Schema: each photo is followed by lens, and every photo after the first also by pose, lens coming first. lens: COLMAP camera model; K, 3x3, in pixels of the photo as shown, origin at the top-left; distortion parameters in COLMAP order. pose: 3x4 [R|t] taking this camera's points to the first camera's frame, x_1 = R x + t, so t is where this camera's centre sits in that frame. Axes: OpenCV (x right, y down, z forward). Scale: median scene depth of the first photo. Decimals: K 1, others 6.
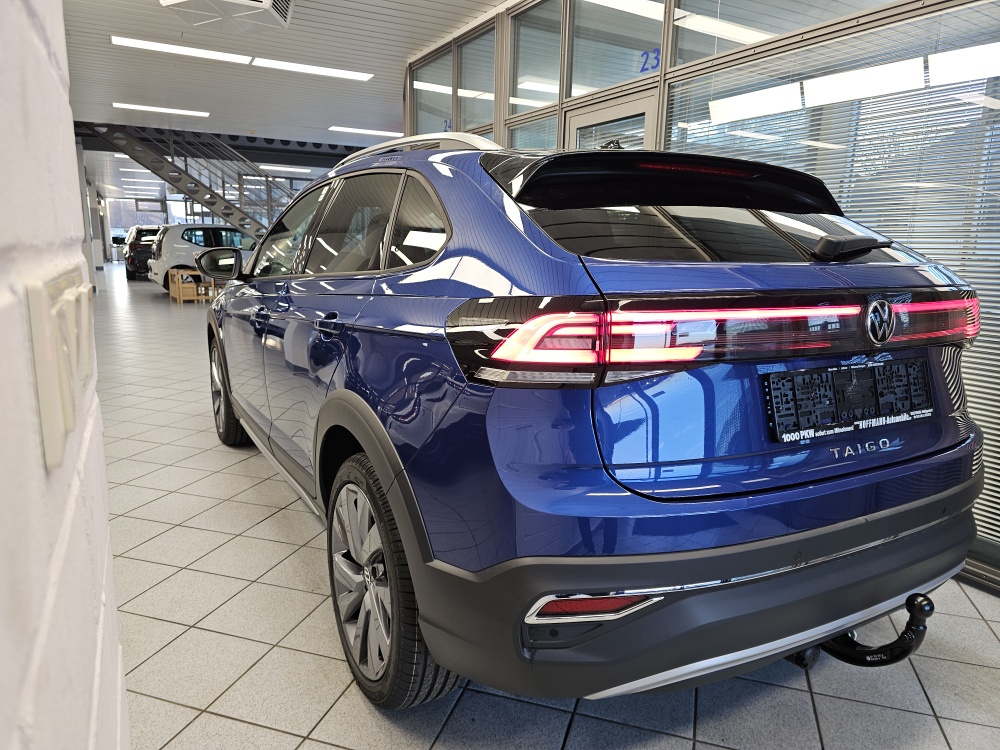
lens RADIAL K [[670.0, 0, 499.3], [0, 670.0, 377.9], [0, 0, 1]] dist [-0.026586, -0.000936]
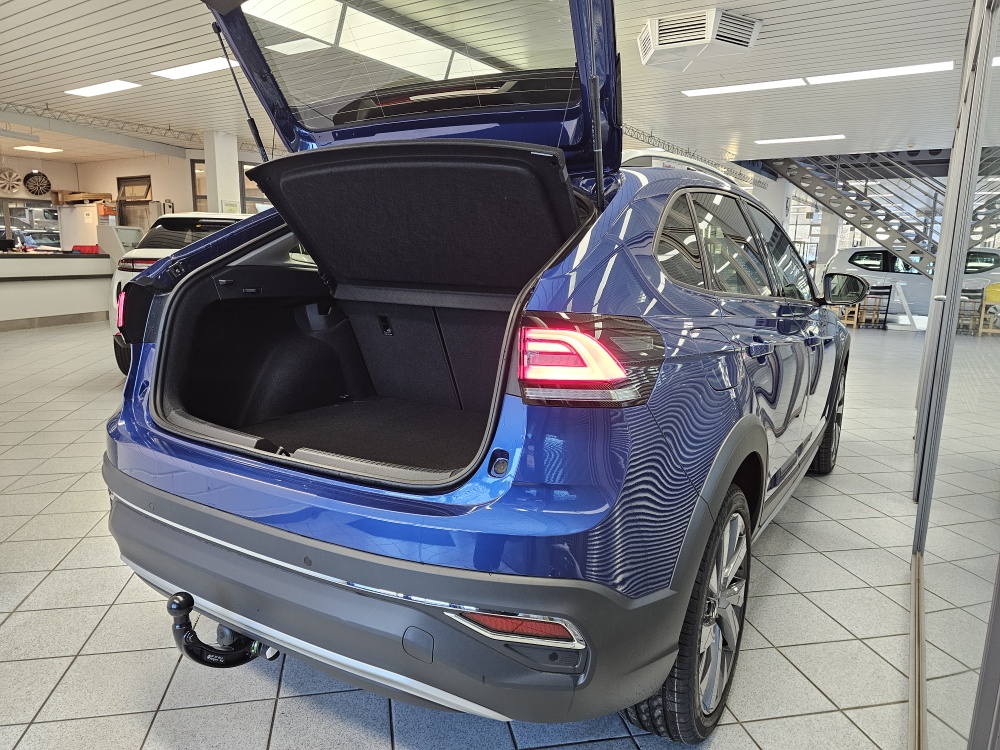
lens RADIAL K [[670.0, 0, 499.1], [0, 670.0, 372.5], [0, 0, 1]] dist [-0.026586, -0.000936]
pose [[0.464750, 0.126314, -0.876386, 0.177064], [-0.166442, 0.984591, 0.053645, -0.013790], [0.869658, 0.120936, 0.478612, 0.094822]]
